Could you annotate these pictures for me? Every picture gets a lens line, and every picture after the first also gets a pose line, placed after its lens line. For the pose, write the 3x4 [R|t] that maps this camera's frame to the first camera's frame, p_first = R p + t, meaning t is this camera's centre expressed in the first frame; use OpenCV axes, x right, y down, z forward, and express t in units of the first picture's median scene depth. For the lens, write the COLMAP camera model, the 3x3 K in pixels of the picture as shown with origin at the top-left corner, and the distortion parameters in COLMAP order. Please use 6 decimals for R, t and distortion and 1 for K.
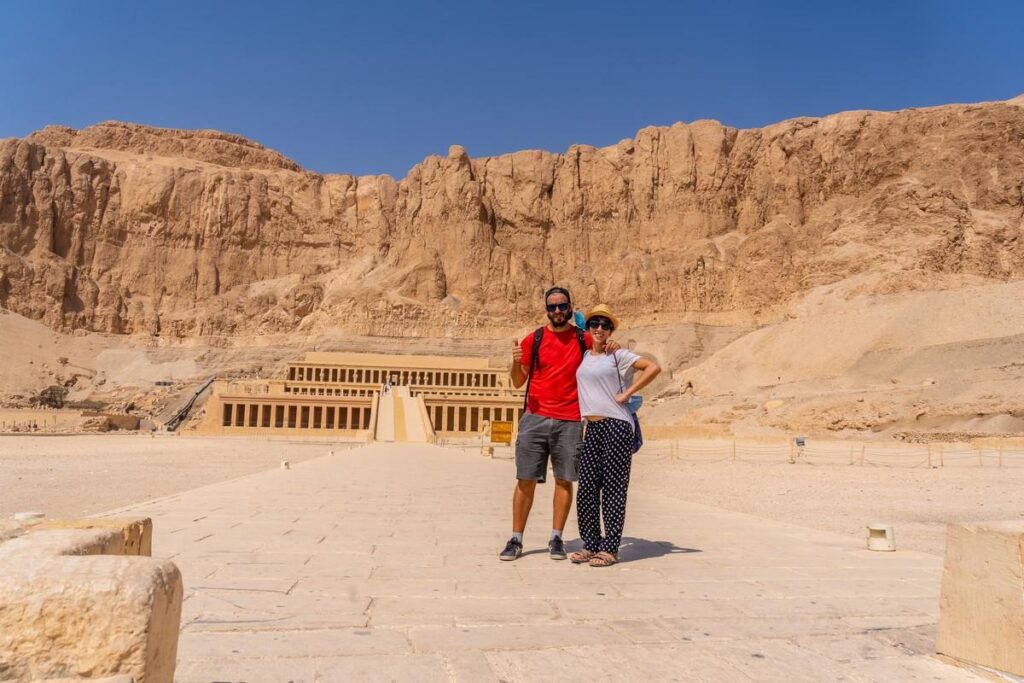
lens RADIAL K [[731.4, 0, 512.0], [0, 731.4, 341.5], [0, 0, 1]] dist [0.000111, -0.070875]
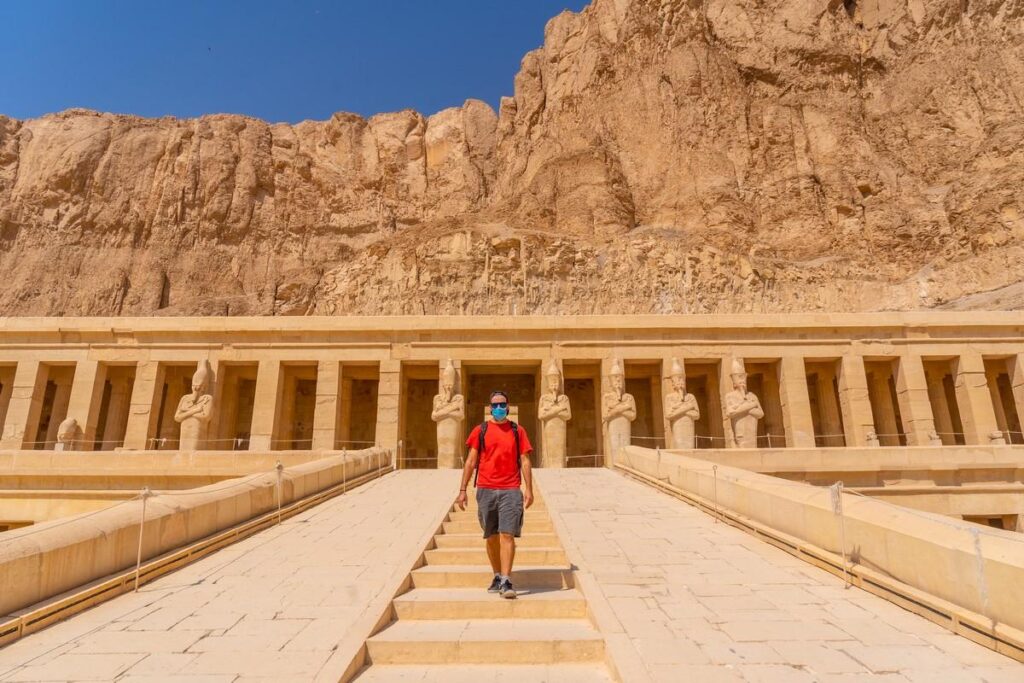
lens RADIAL K [[654.0, 0, 512.0], [0, 654.0, 341.5], [0, 0, 1]] dist [-0.003968, -0.030811]
pose [[0.987062, -0.072951, -0.142780, -0.093504], [0.048408, 0.984534, -0.168373, 0.037791], [0.152854, 0.159283, 0.975328, 0.588229]]
